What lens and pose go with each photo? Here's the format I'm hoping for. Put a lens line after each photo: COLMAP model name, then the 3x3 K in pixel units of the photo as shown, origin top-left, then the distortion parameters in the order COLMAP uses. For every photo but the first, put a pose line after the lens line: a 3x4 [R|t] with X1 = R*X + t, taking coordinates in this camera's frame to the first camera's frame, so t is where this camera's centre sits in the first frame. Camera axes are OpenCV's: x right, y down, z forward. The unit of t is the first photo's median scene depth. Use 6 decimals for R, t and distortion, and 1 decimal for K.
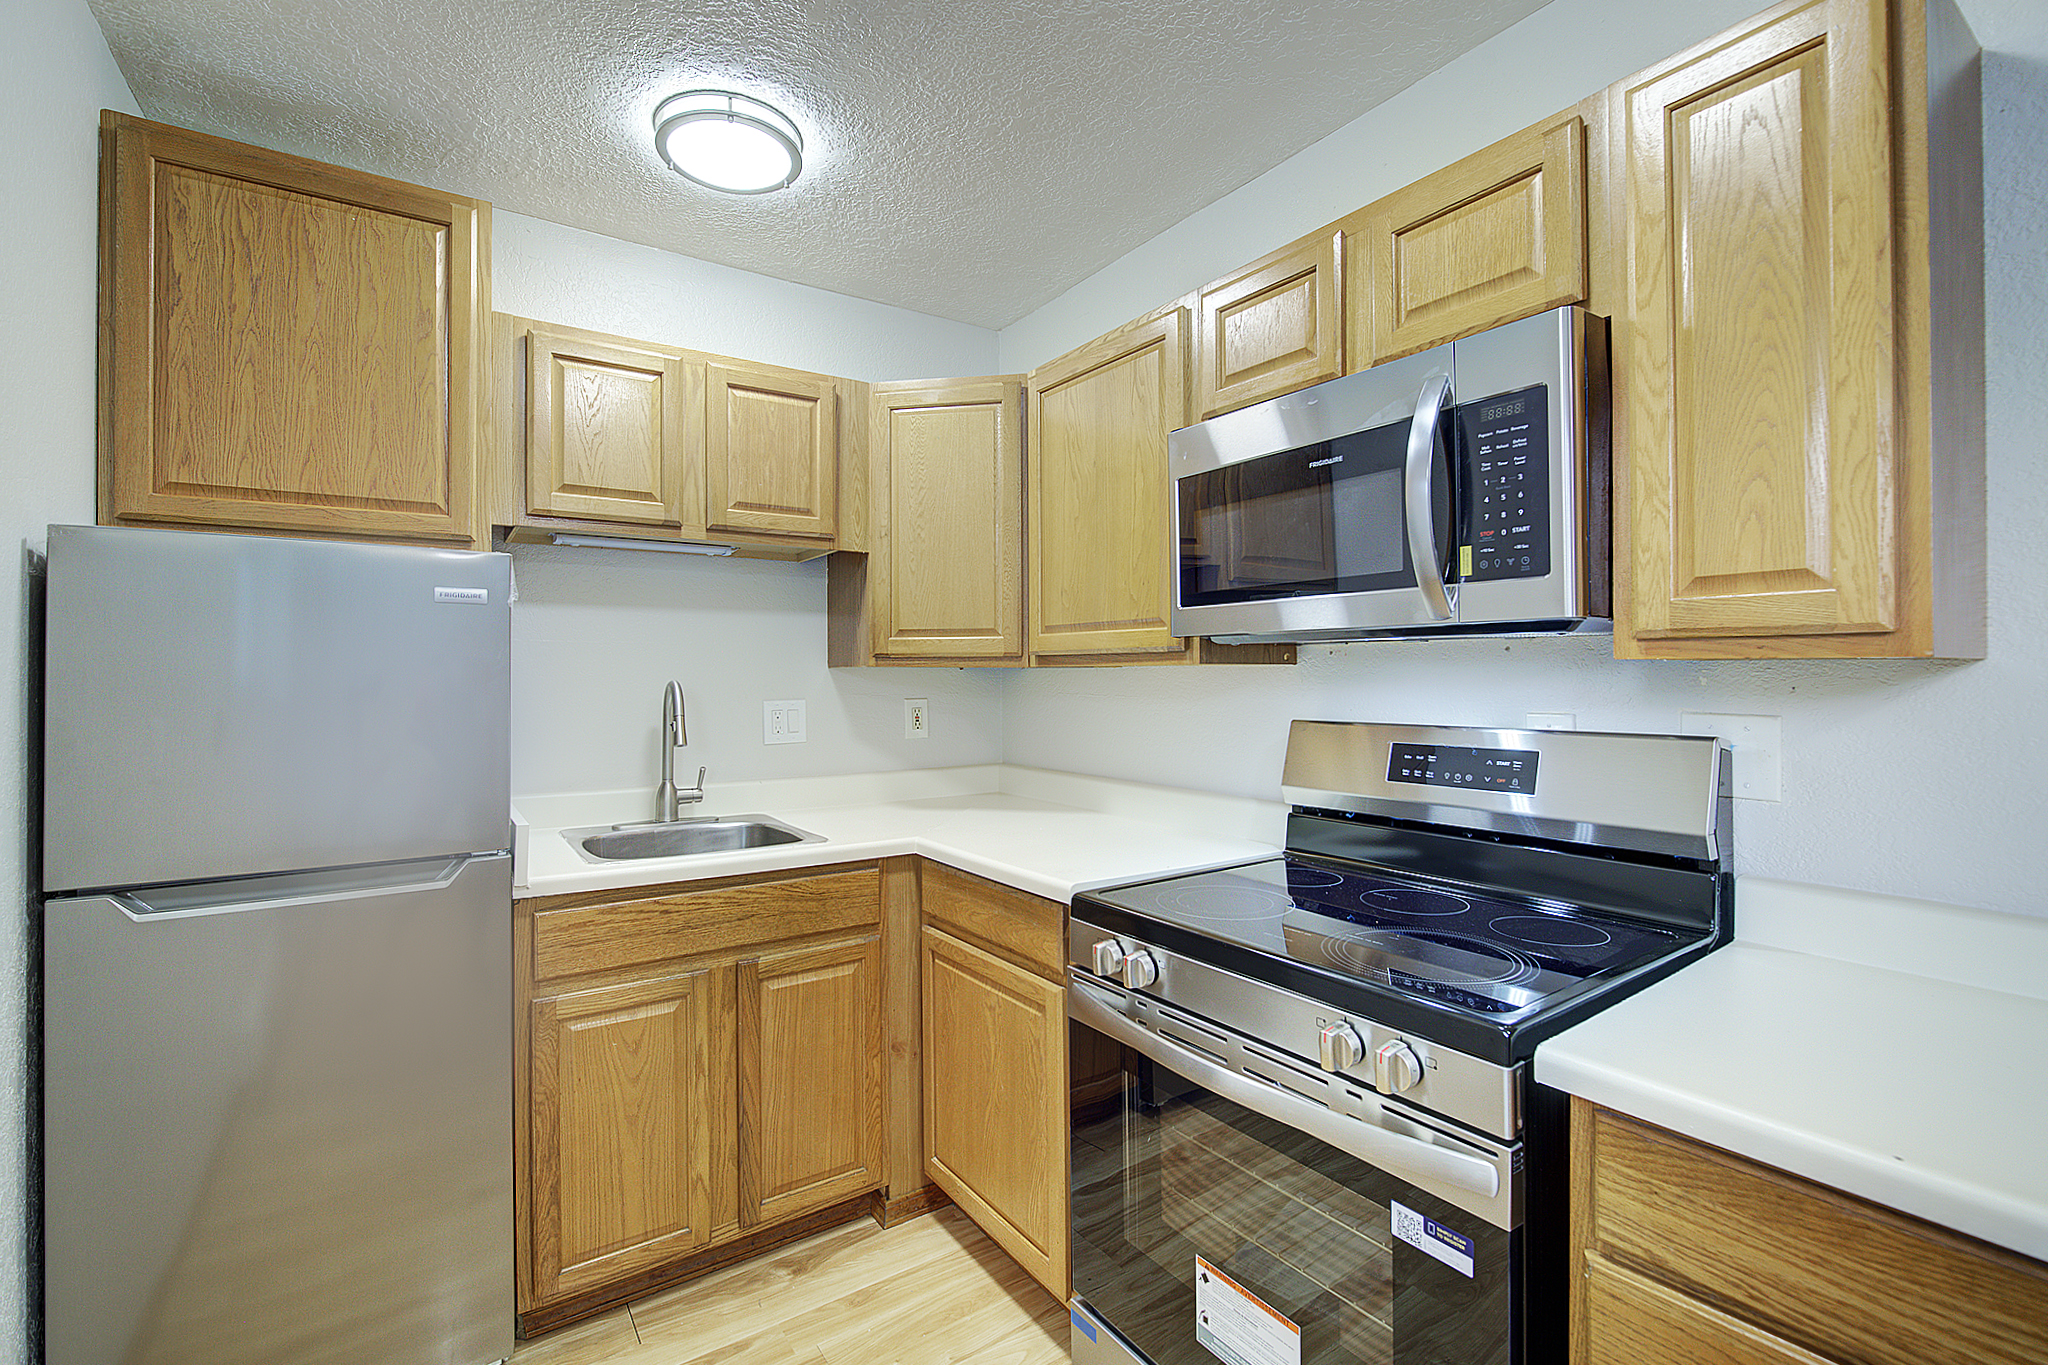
lens RADIAL K [[899.5, 0, 1020.7], [0, 899.5, 669.9], [0, 0, 1]] dist [-0.012117, 0.000528]
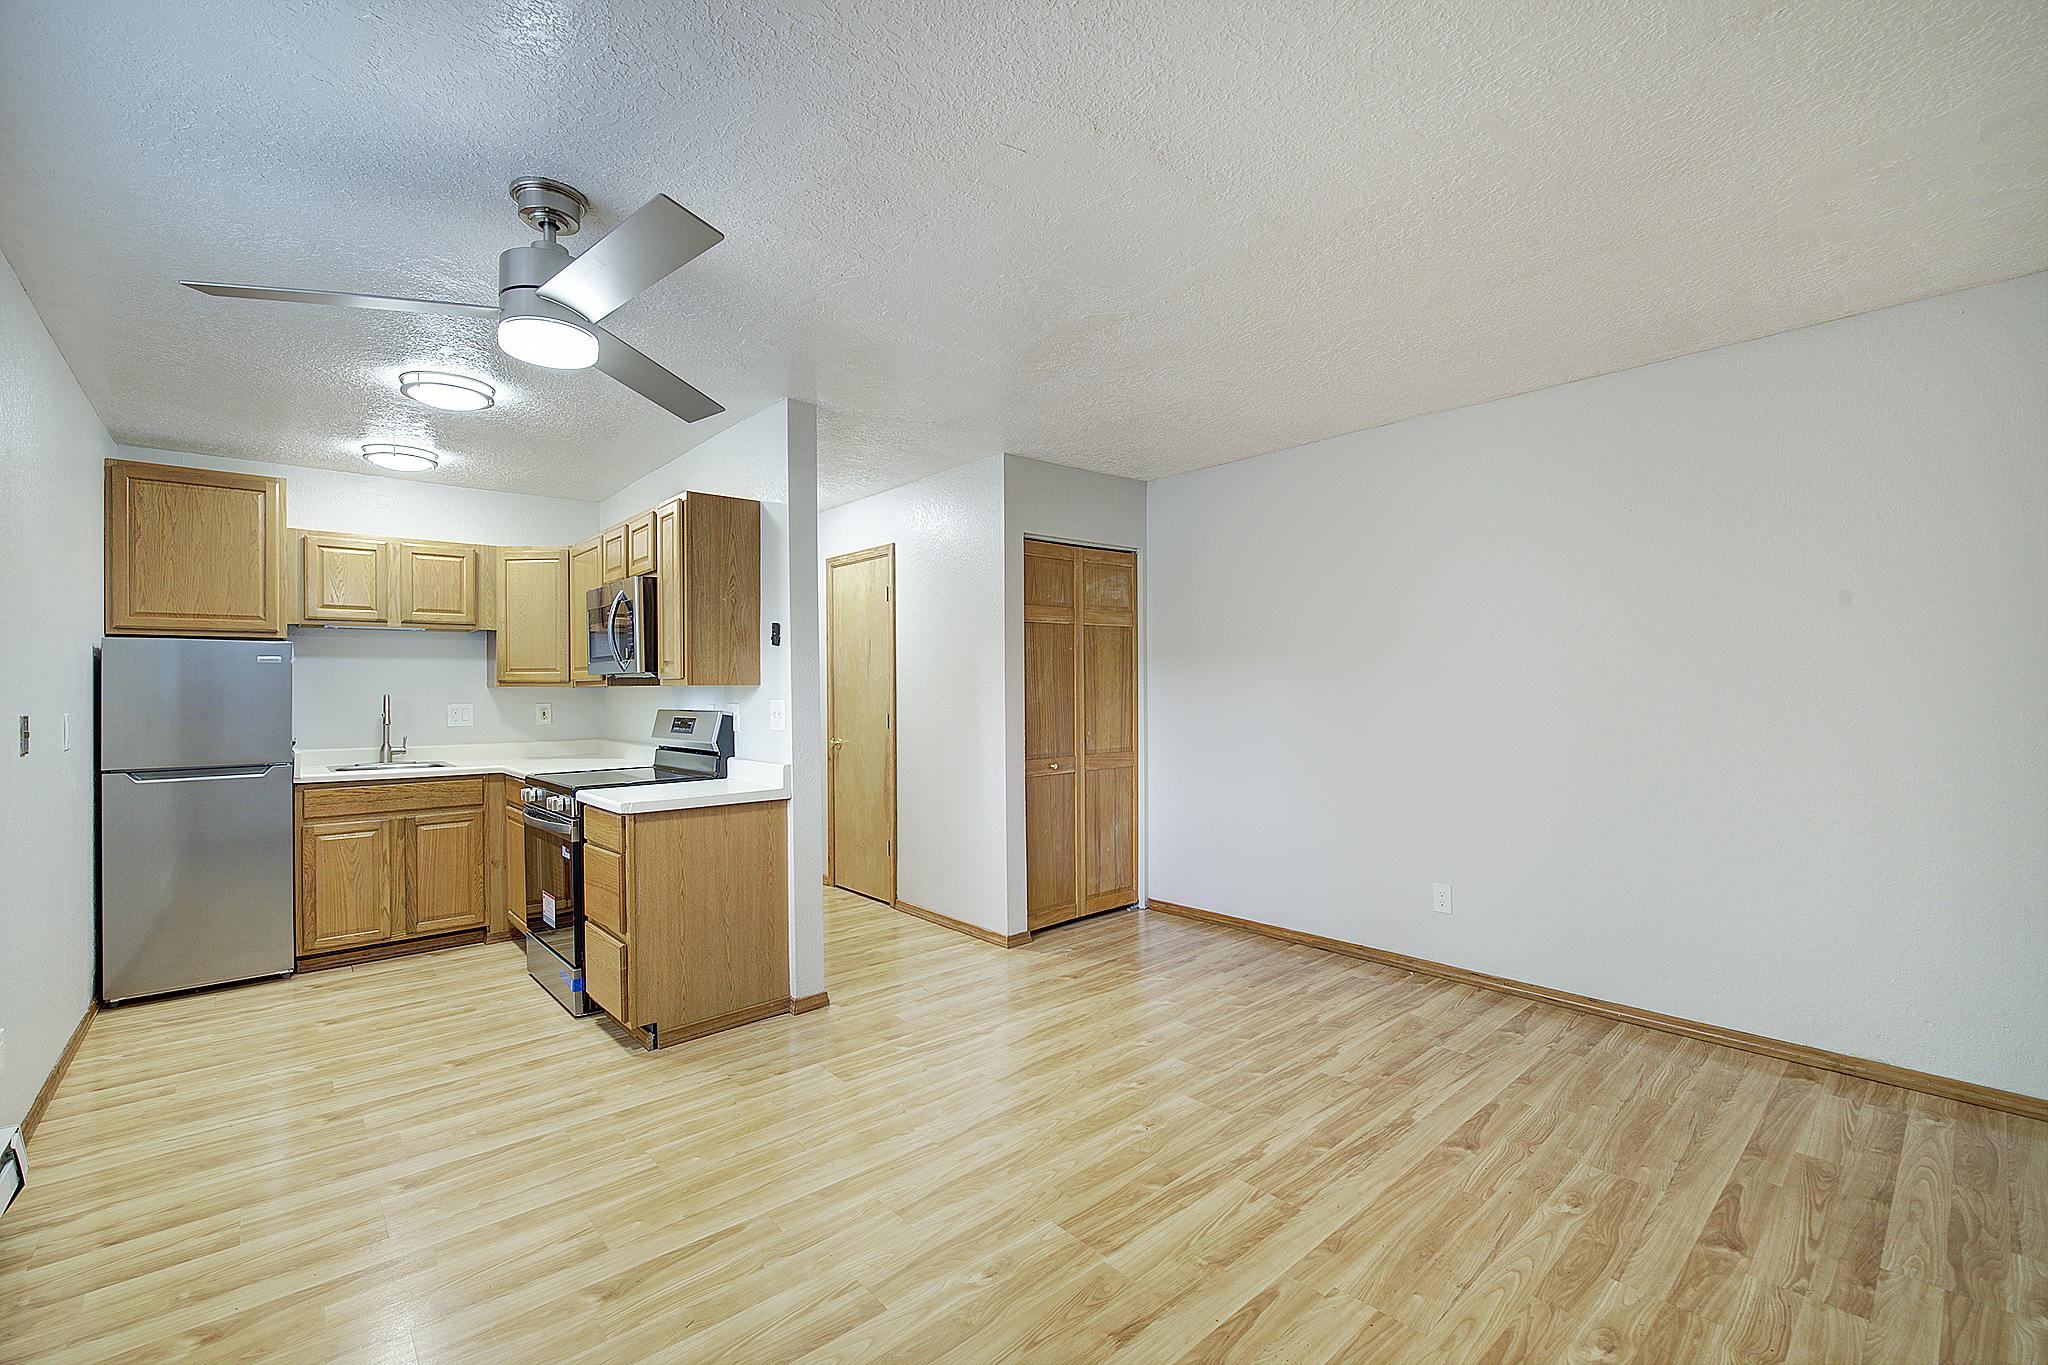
lens RADIAL K [[870.7, 0, 1023.4], [0, 870.7, 685.3], [0, 0, 1]] dist [-0.012052, 0.000191]
pose [[0.991539, -0.002243, 0.129787, 0.962862], [0.001886, 0.999994, 0.002872, -0.012667], [-0.129792, -0.002603, 0.991538, -1.390952]]
